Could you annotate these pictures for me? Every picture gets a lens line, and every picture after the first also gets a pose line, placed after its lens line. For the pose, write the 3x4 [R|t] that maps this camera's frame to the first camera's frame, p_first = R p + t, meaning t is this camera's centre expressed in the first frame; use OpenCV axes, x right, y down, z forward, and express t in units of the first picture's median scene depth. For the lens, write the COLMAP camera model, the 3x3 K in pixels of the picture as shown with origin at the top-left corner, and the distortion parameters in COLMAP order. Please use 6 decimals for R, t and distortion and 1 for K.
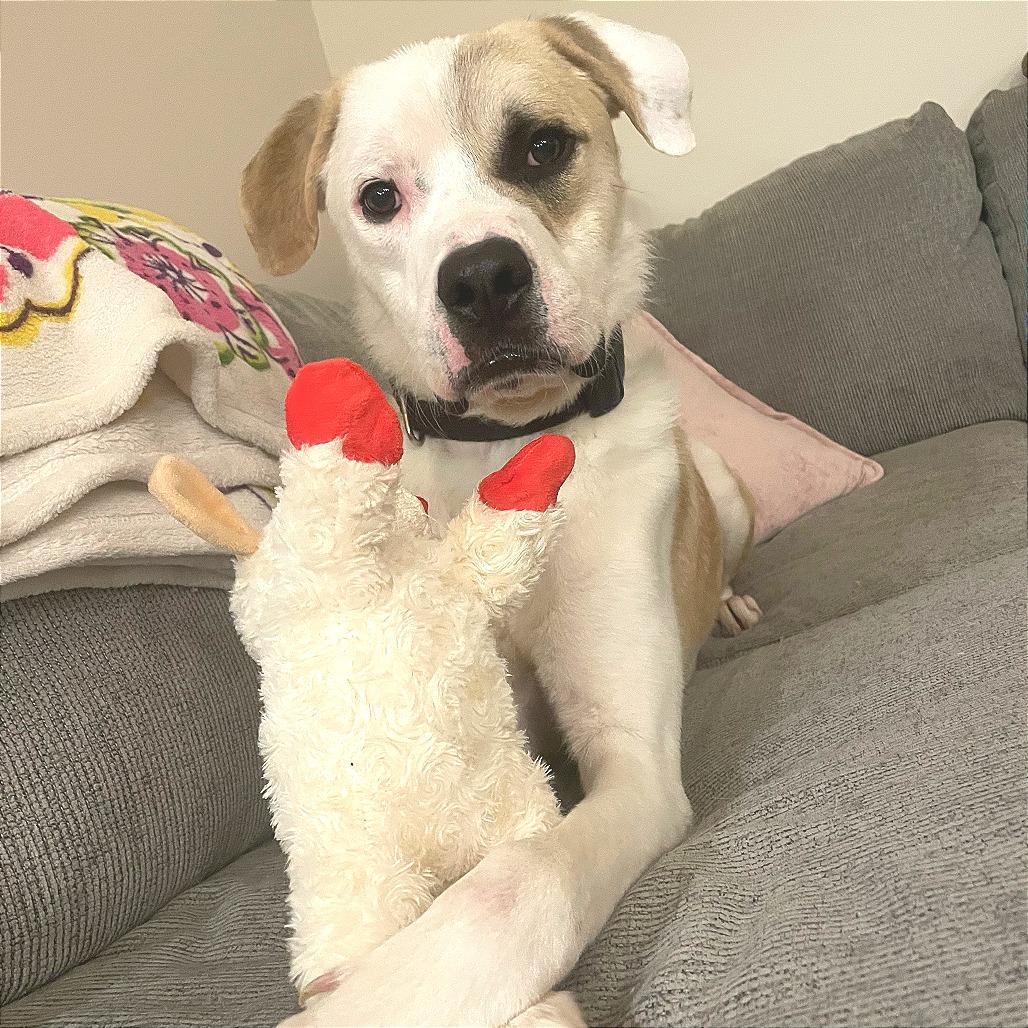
lens RADIAL K [[1073.0, 0, 514.0], [0, 1073.0, 514.0], [0, 0, 1]] dist [0.042279, -0.060711]
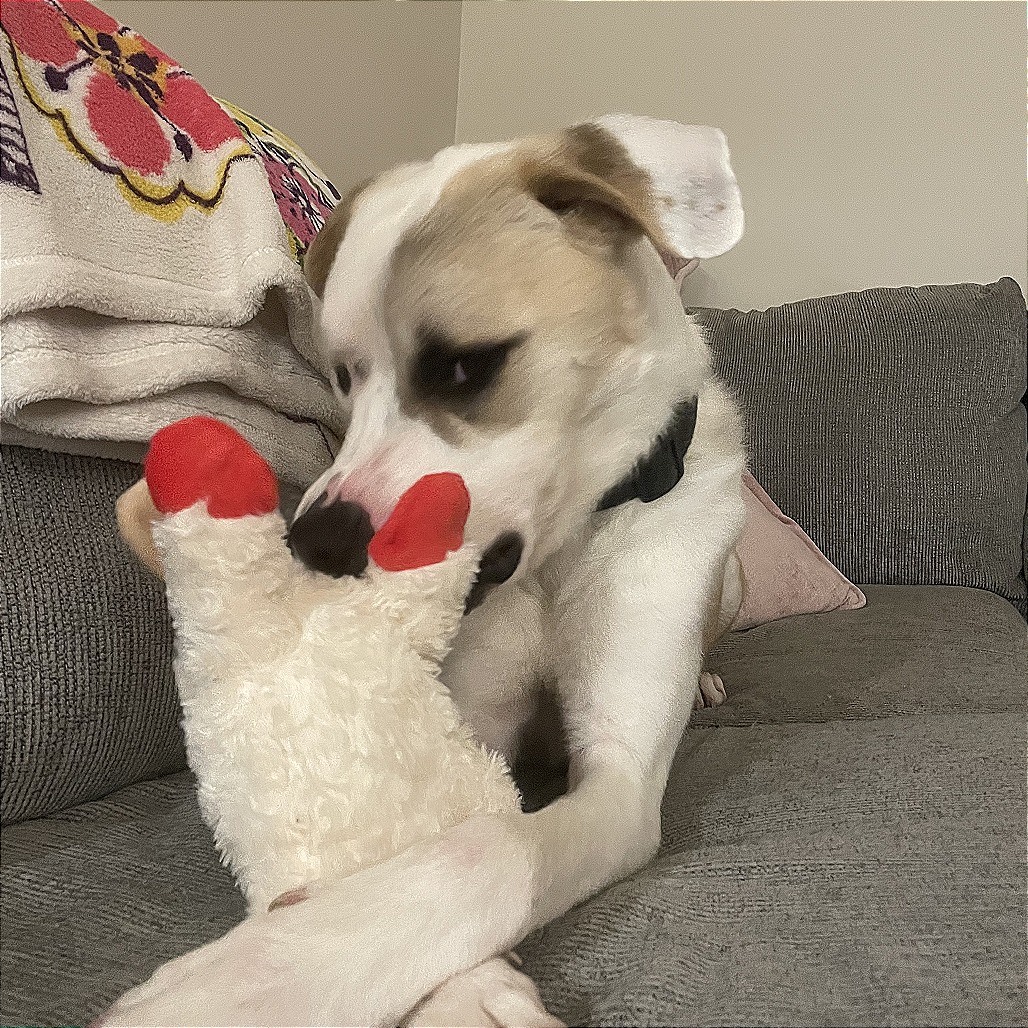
lens RADIAL K [[1072.0, 0, 510.5], [0, 1072.0, 513.3], [0, 0, 1]] dist [0.034169, -0.008864]
pose [[0.948929, 0.312568, 0.042843, -0.102729], [-0.311515, 0.949782, -0.029550, 0.033957], [-0.049928, 0.014695, 0.998645, -0.029752]]
